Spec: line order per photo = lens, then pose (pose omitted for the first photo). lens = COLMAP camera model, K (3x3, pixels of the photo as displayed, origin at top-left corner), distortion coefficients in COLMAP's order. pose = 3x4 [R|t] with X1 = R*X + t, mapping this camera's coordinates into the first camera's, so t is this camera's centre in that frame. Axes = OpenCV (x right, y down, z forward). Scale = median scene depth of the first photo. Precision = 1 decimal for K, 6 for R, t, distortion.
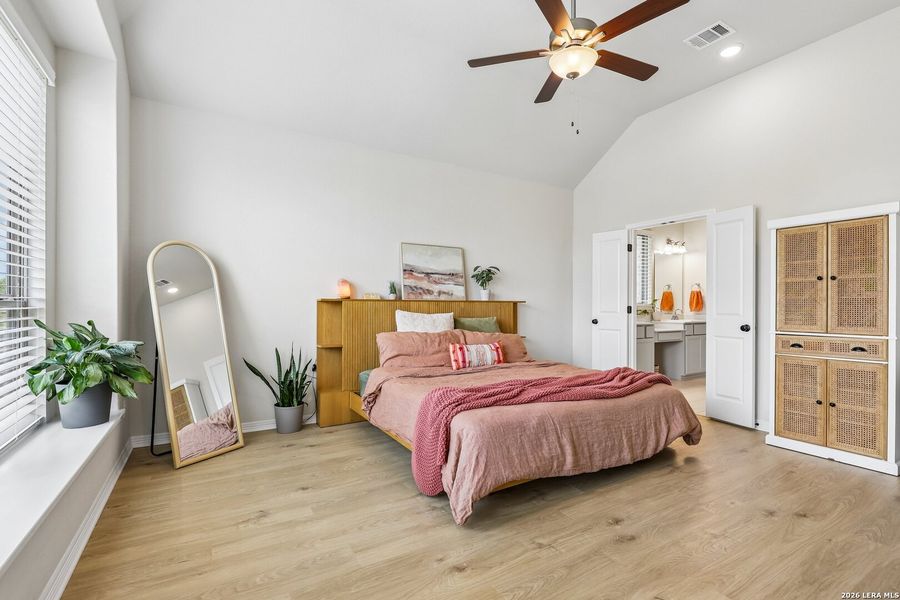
lens RADIAL K [[418.8, 0, 448.4], [0, 418.8, 305.8], [0, 0, 1]] dist [-0.022781, 0.001359]
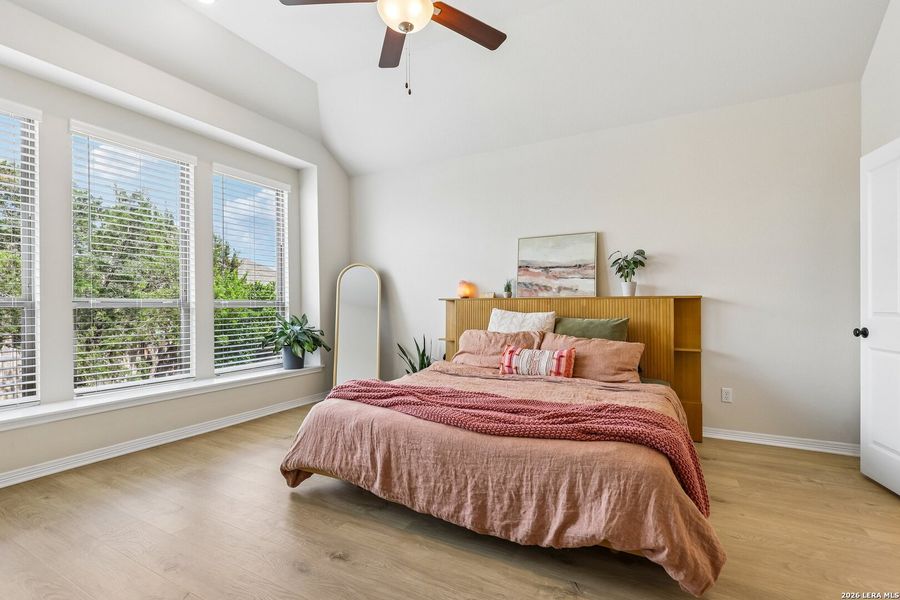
lens RADIAL K [[418.8, 0, 464.2], [0, 418.8, 304.4], [0, 0, 1]] dist [-0.022781, 0.001359]
pose [[0.515308, -0.005408, -0.856988, 0.650022], [0.003369, 0.999985, -0.004284, 0.004580], [0.856998, -0.000680, 0.515319, 0.401960]]
